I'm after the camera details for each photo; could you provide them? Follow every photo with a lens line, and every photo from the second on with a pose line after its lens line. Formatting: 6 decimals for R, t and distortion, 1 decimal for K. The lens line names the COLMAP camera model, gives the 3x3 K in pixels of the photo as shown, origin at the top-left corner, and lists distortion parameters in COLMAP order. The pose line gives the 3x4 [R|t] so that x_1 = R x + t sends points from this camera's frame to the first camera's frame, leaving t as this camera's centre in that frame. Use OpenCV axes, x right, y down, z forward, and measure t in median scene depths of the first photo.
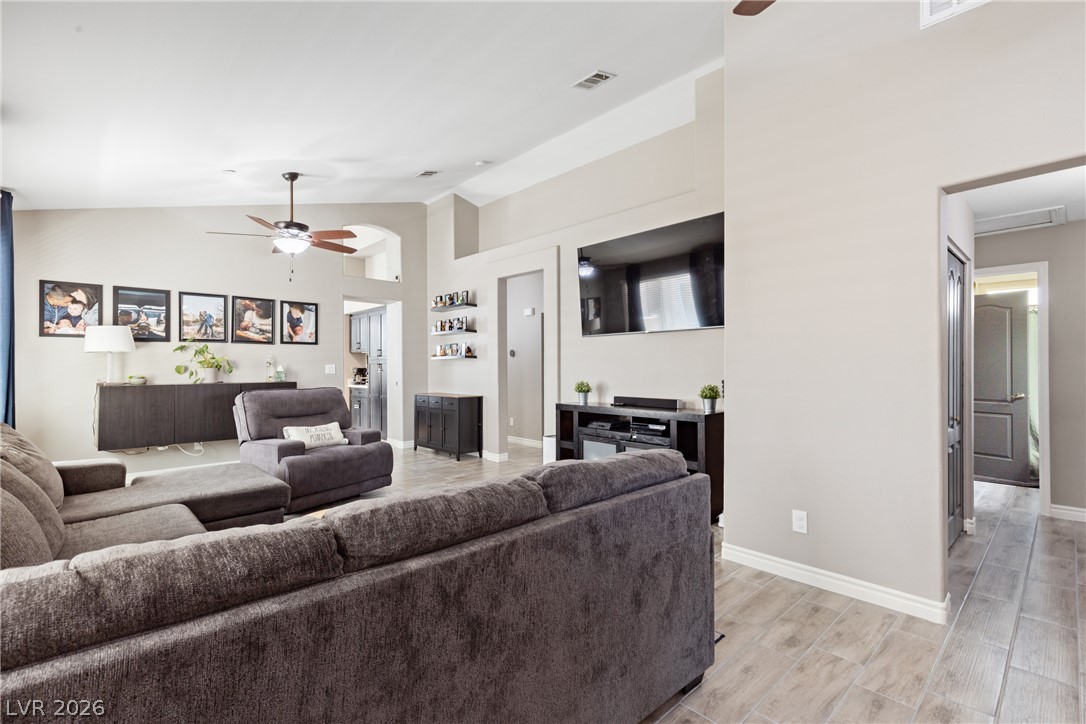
lens RADIAL K [[492.5, 0, 552.0], [0, 492.5, 360.8], [0, 0, 1]] dist [0.002303, 0.000350]
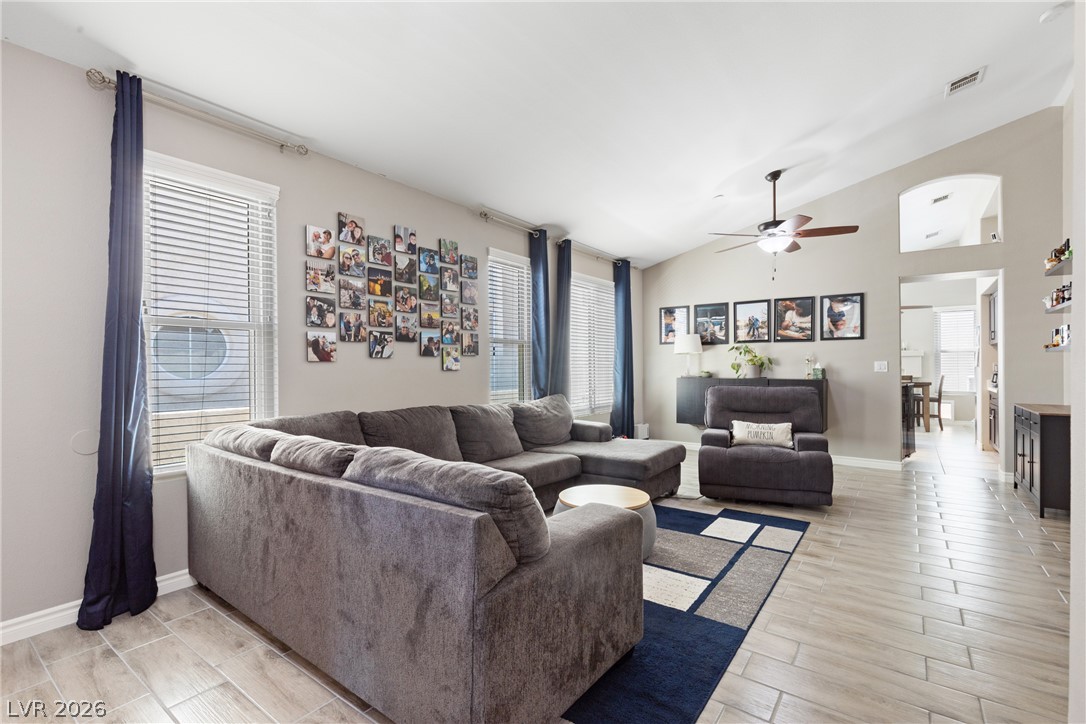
lens RADIAL K [[492.5, 0, 548.5], [0, 492.5, 365.5], [0, 0, 1]] dist [0.002303, 0.000350]
pose [[0.158595, 0.004597, -0.987333, 0.353487], [0.014218, 0.999875, 0.006940, 0.000741], [0.987241, -0.015138, 0.158510, 0.334193]]
